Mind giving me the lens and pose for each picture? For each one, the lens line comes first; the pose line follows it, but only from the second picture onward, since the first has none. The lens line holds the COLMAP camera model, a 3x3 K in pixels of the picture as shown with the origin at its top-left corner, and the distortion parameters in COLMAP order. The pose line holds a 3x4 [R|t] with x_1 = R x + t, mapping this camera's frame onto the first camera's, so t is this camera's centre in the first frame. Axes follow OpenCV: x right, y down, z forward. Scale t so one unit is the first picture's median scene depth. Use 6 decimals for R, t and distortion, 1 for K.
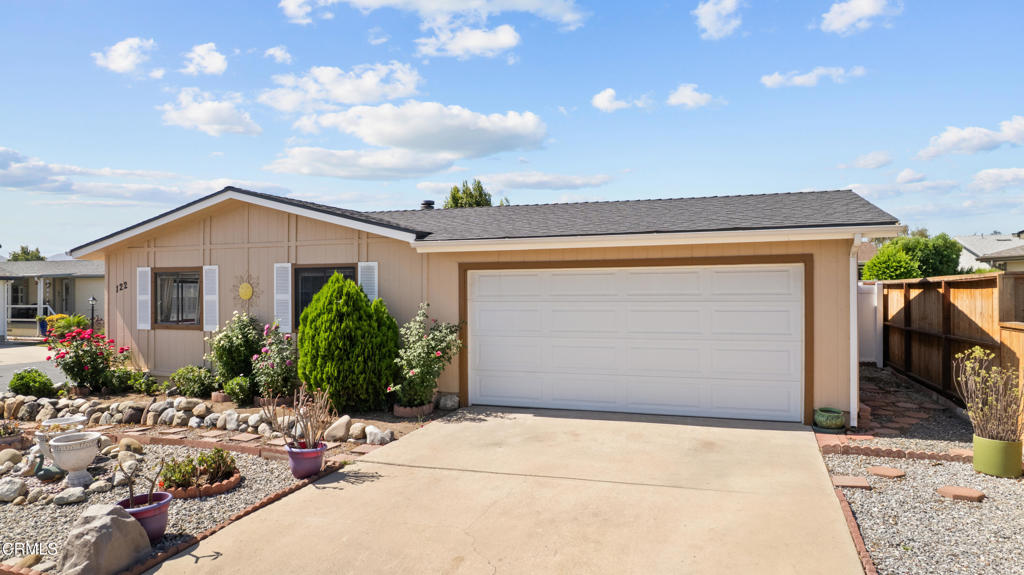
lens RADIAL K [[659.2, 0, 512.0], [0, 659.2, 287.5], [0, 0, 1]] dist [-0.097434, 0.080622]
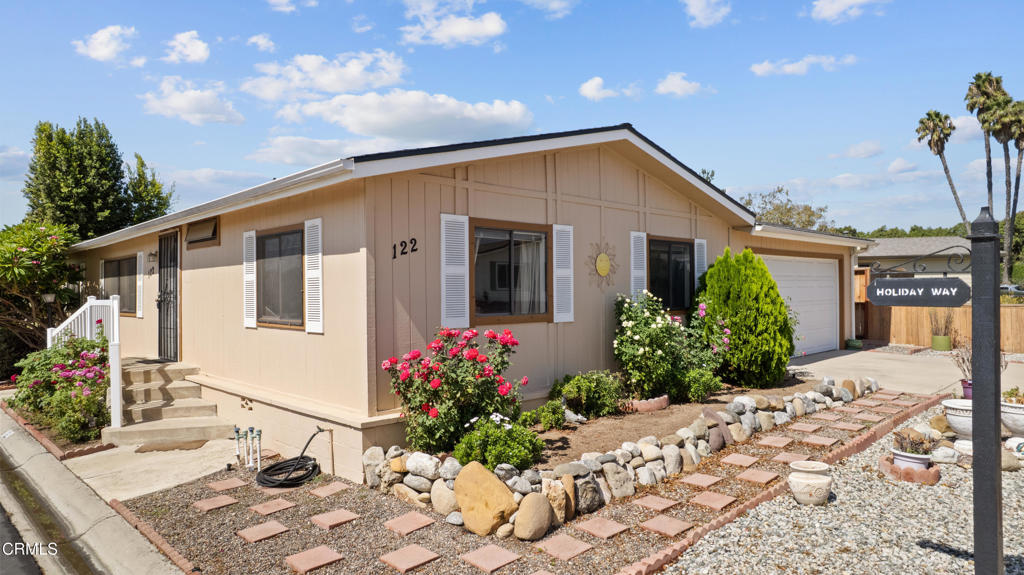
lens RADIAL K [[659.2, 0, 512.0], [0, 659.2, 287.5], [0, 0, 1]] dist [-0.097434, 0.080622]
pose [[0.429272, 0.006072, 0.903155, -1.304665], [0.002497, 0.999966, -0.007910, 0.043306], [-0.903172, 0.005651, 0.429242, 0.884564]]
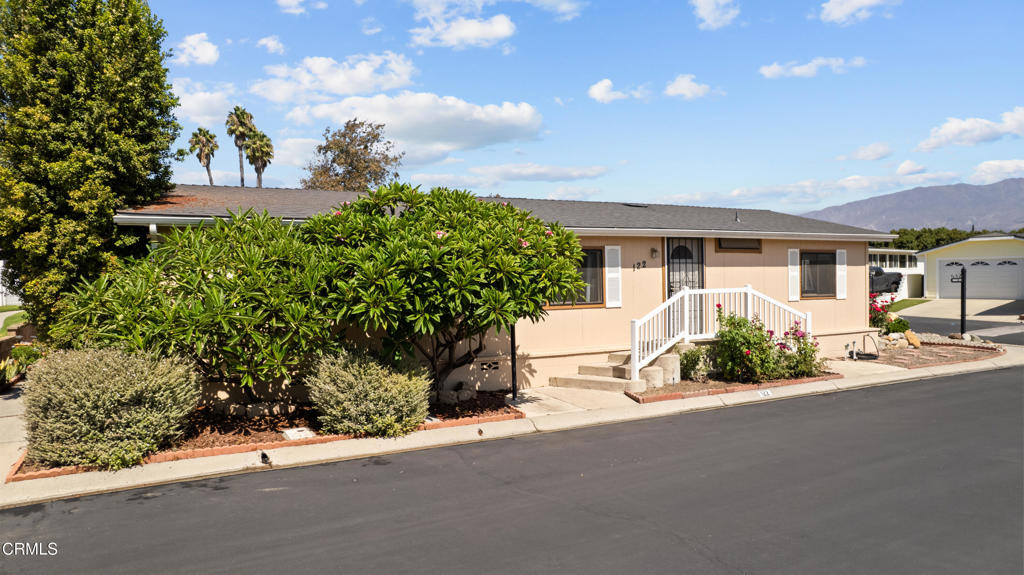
lens RADIAL K [[659.2, 0, 512.0], [0, 659.2, 287.5], [0, 0, 1]] dist [-0.097434, 0.080622]
pose [[-0.725997, 0.004023, 0.687687, -1.269351], [0.011344, 0.999917, 0.006127, 0.038422], [-0.687605, 0.012249, -0.725982, 3.062833]]
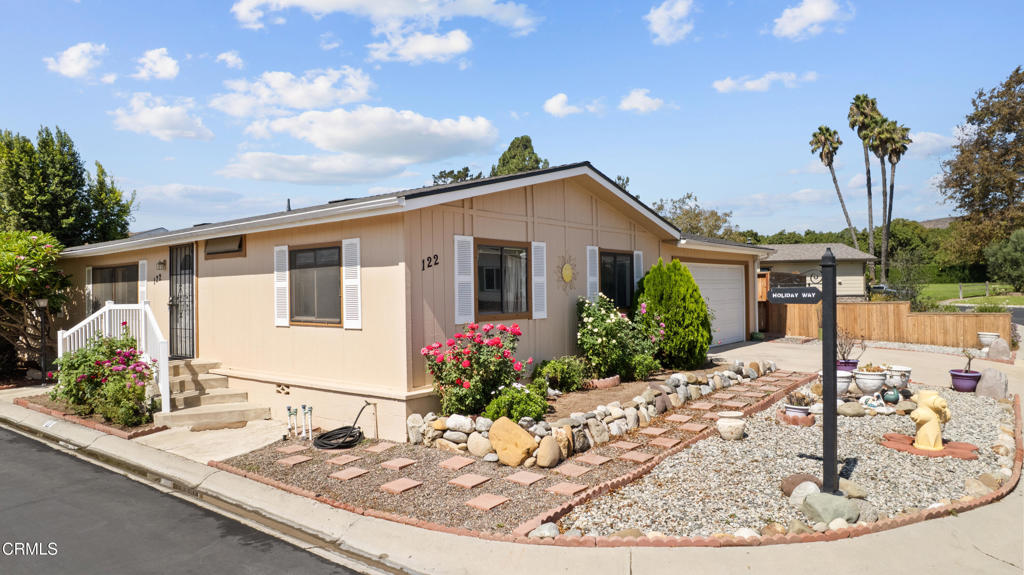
lens RADIAL K [[659.2, 0, 512.0], [0, 659.2, 287.5], [0, 0, 1]] dist [-0.097434, 0.080622]
pose [[0.309567, 0.005518, 0.950862, -1.534673], [0.008726, 0.999925, -0.008644, 0.039573], [-0.950838, 0.010973, 0.309495, 0.897704]]
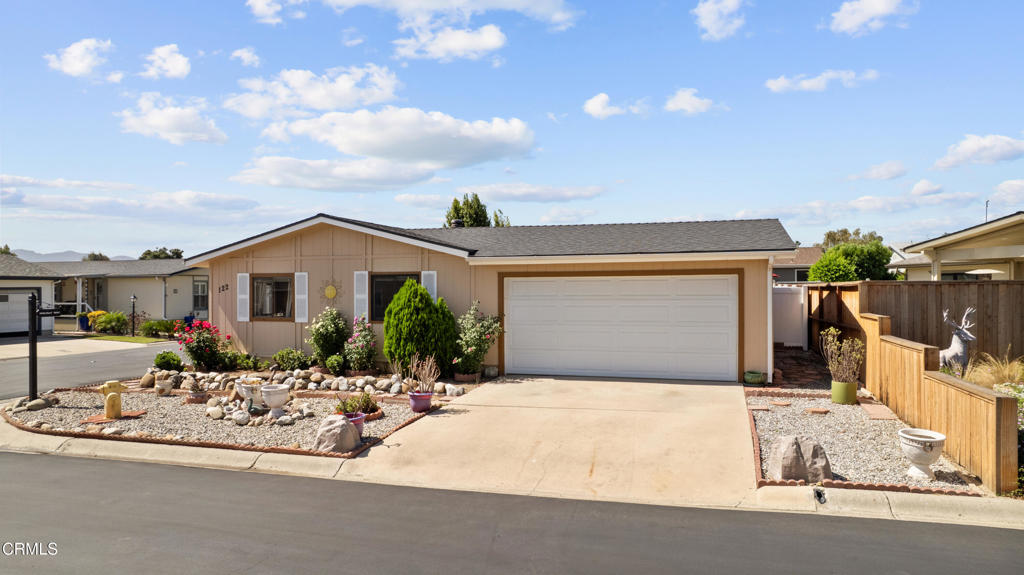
lens RADIAL K [[659.2, 0, 512.0], [0, 659.2, 287.5], [0, 0, 1]] dist [-0.097434, 0.080622]
pose [[0.998944, 0.001411, 0.045916, -0.116545], [-0.001561, 0.999994, 0.003216, -0.009584], [-0.045911, -0.003285, 0.998940, -0.401080]]
